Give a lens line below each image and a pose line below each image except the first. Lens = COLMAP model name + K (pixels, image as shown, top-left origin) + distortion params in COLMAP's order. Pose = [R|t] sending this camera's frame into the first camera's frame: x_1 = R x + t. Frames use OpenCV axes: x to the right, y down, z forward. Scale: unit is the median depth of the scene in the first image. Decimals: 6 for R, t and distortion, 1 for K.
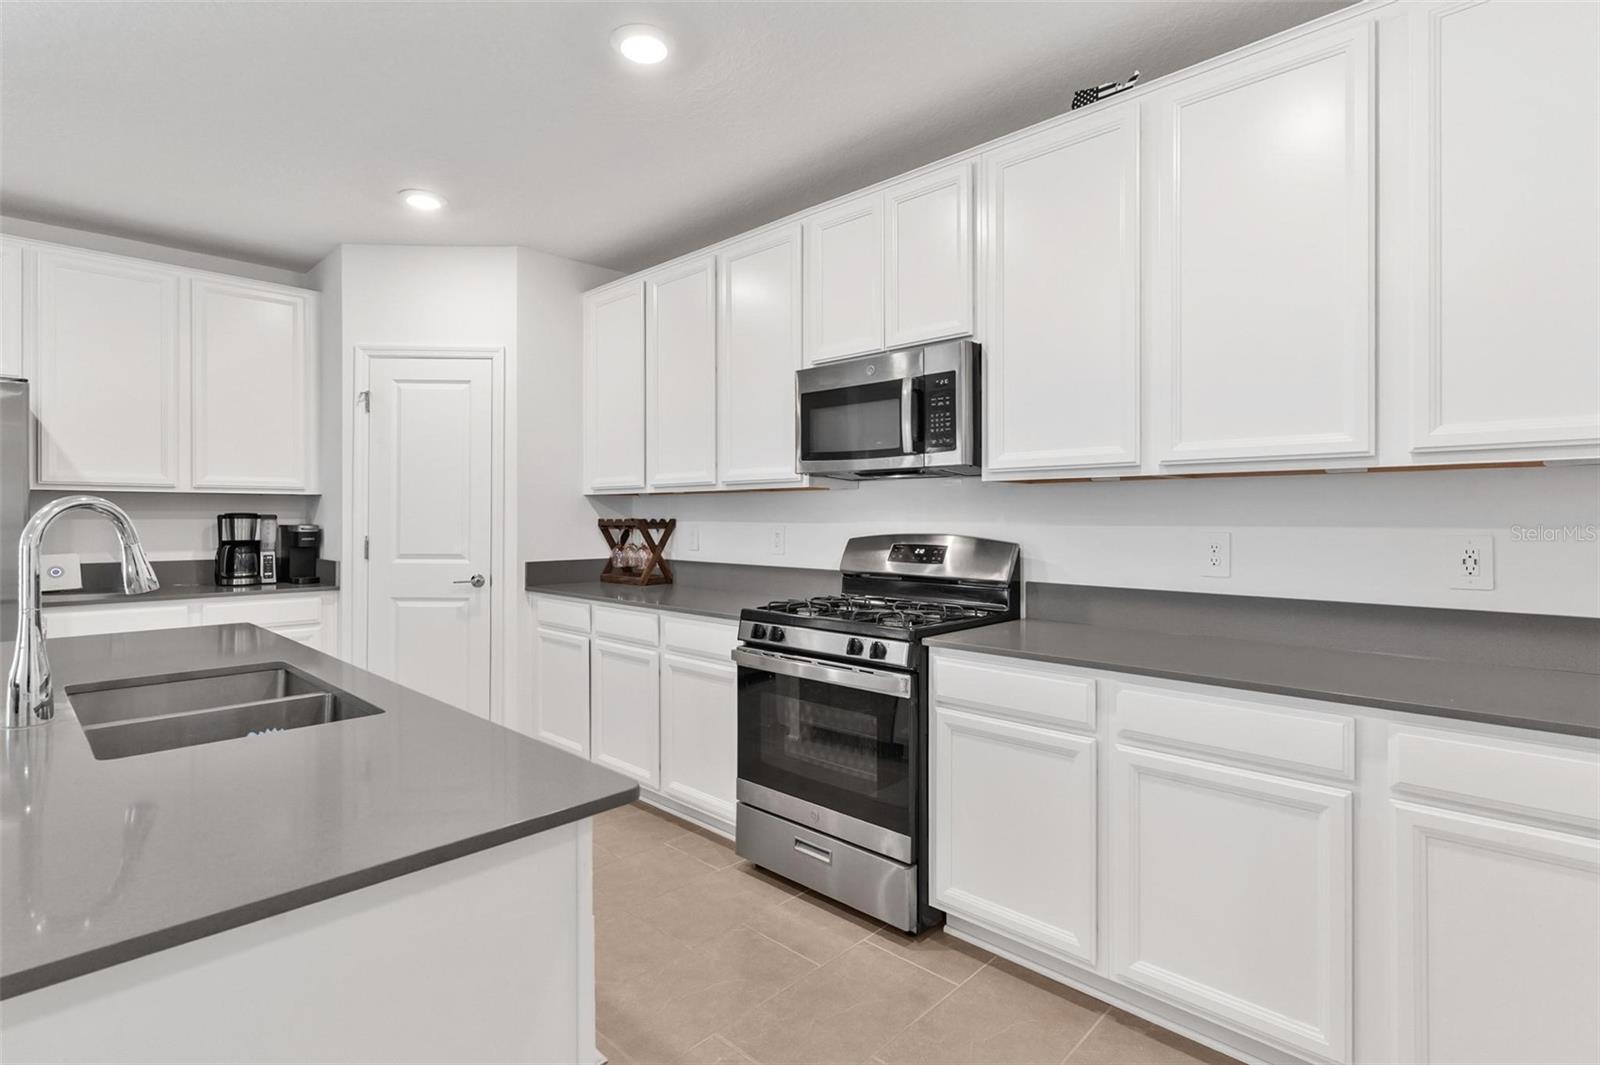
lens RADIAL K [[788.7, 0, 801.9], [0, 788.7, 519.9], [0, 0, 1]] dist [0.003626, -0.001986]
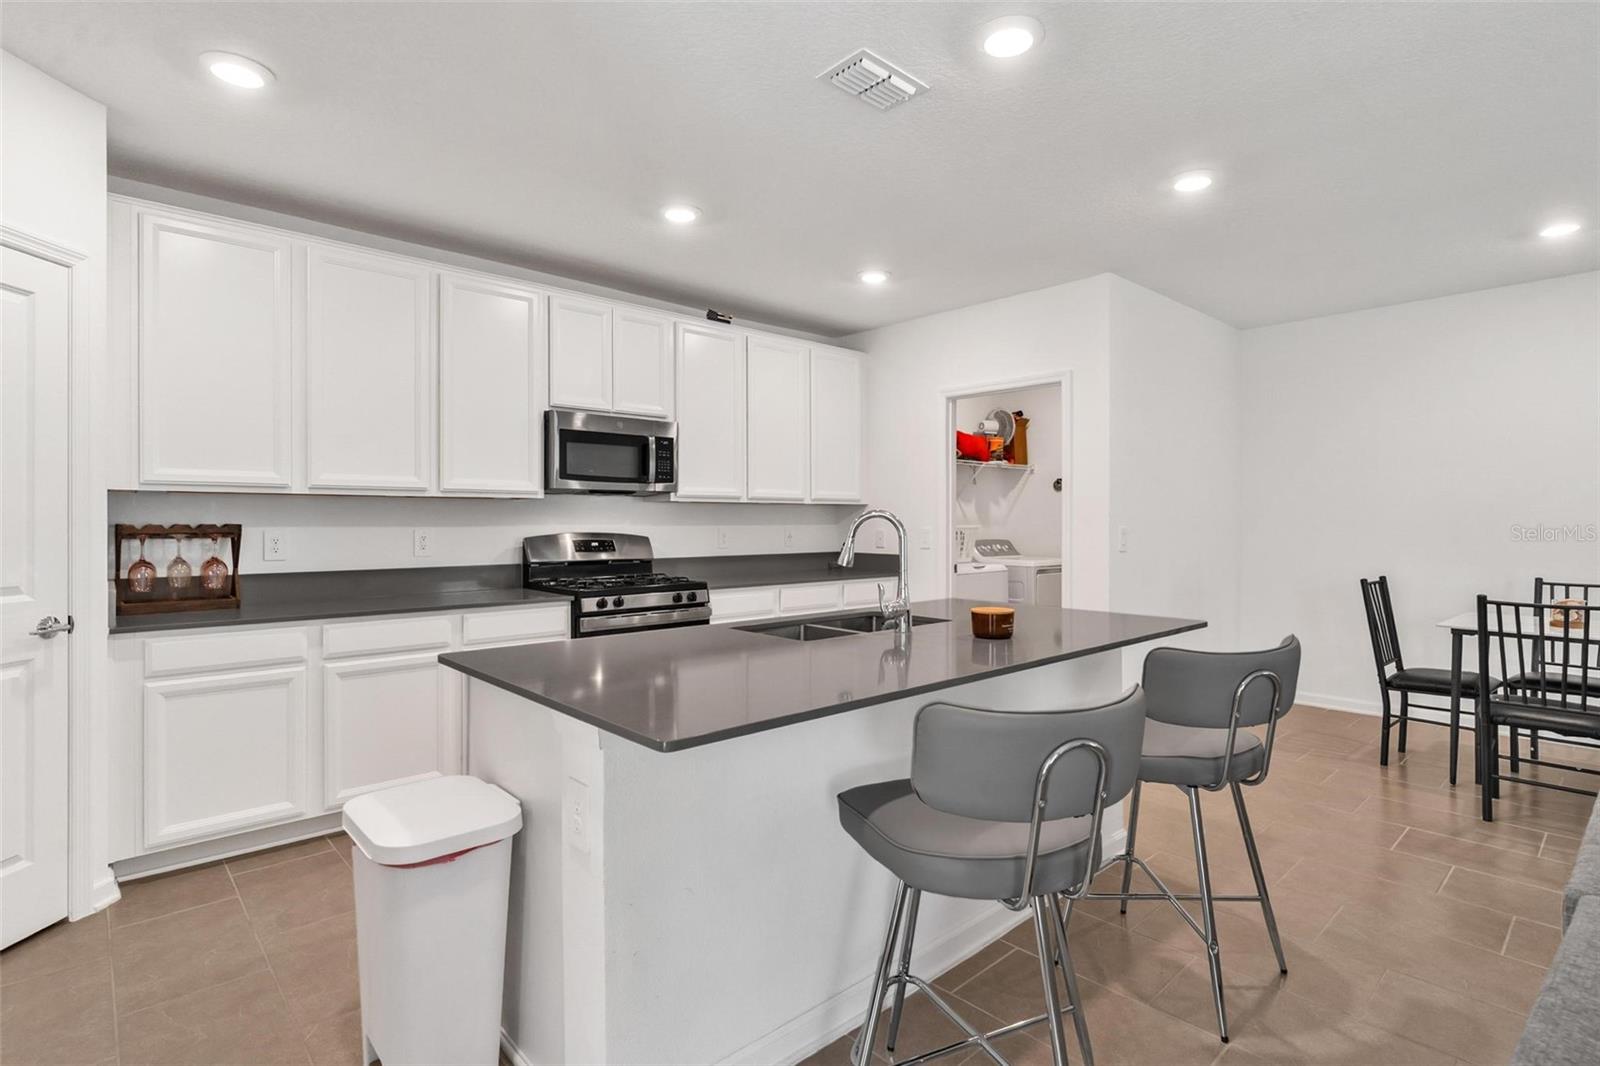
lens RADIAL K [[788.7, 0, 752.6], [0, 788.7, 527.4], [0, 0, 1]] dist [0.003626, -0.001986]
pose [[0.094592, -0.009831, 0.995468, -1.203576], [0.003884, 0.999947, 0.009506, -0.004599], [-0.995509, 0.002968, 0.094625, 0.509058]]
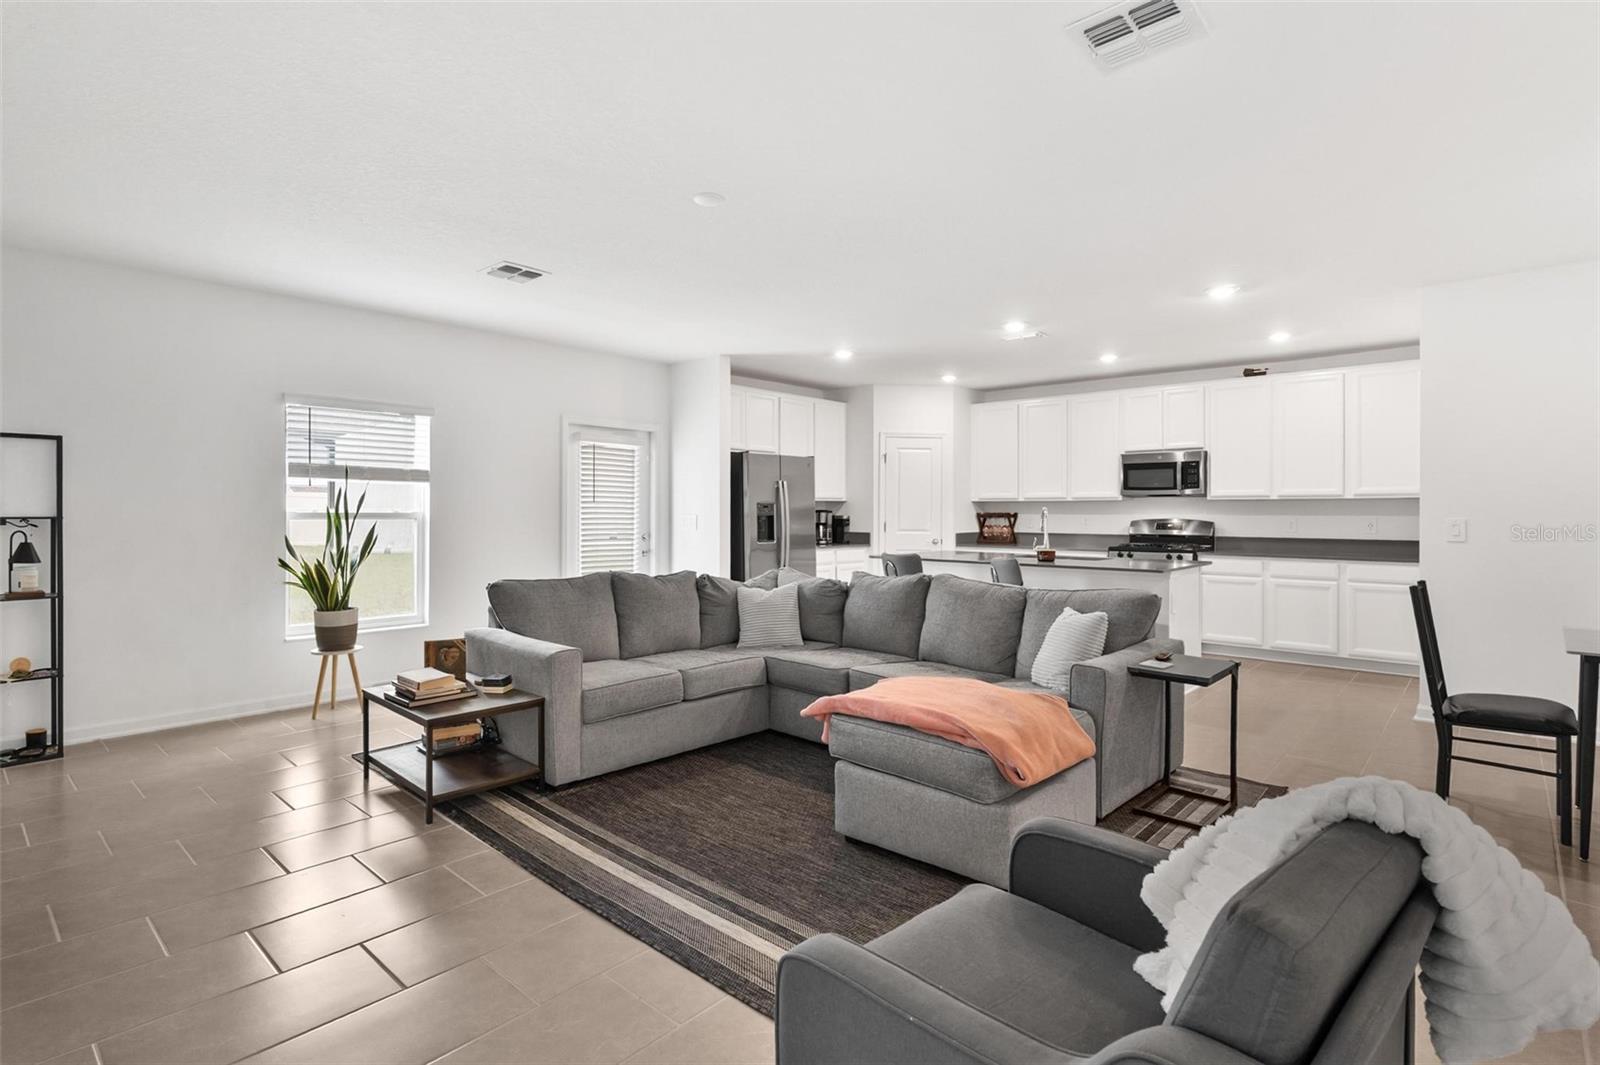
lens RADIAL K [[788.7, 0, 813.6], [0, 788.7, 509.5], [0, 0, 1]] dist [0.003626, -0.001986]
pose [[0.999250, 0.001161, 0.038705, -1.023296], [-0.000952, 0.999985, -0.005431, 0.002870], [-0.038711, 0.005390, 0.999236, -1.403135]]
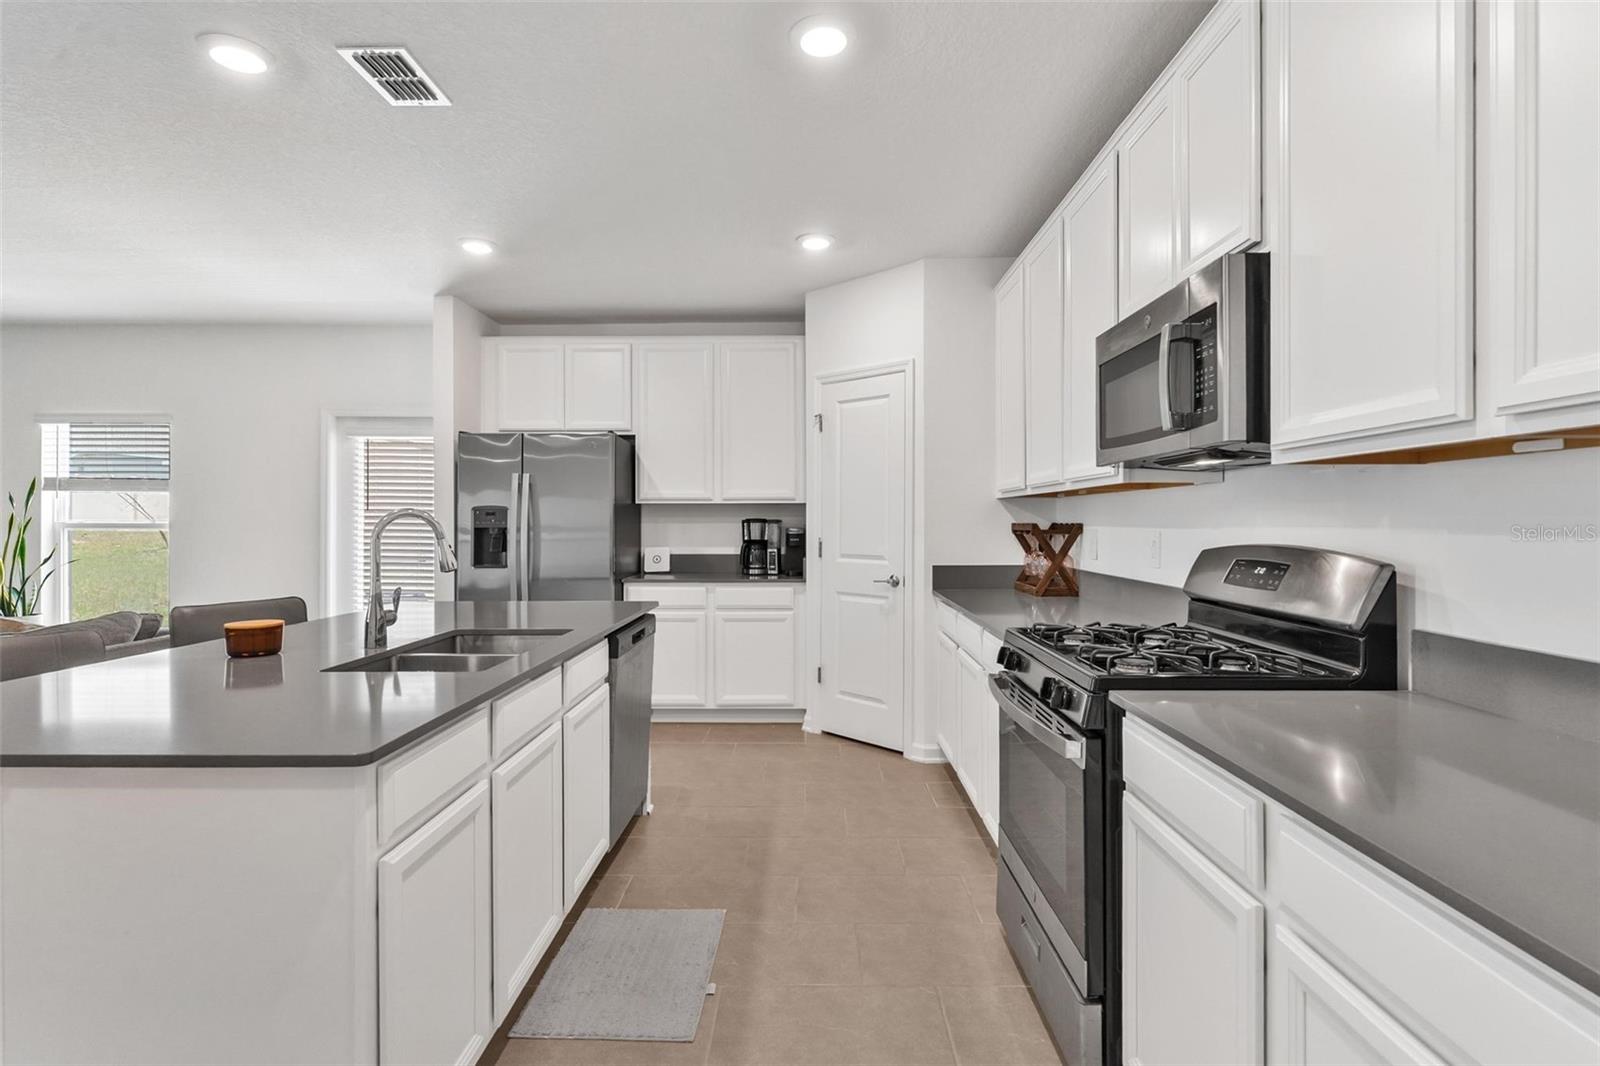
lens RADIAL K [[788.7, 0, 794.9], [0, 788.7, 524.4], [0, 0, 1]] dist [0.003626, -0.001986]
pose [[0.677070, 0.001735, -0.735917, 0.351817], [-0.002005, 0.999998, 0.000513, 0.000210], [0.735916, 0.001128, 0.677072, 0.222691]]
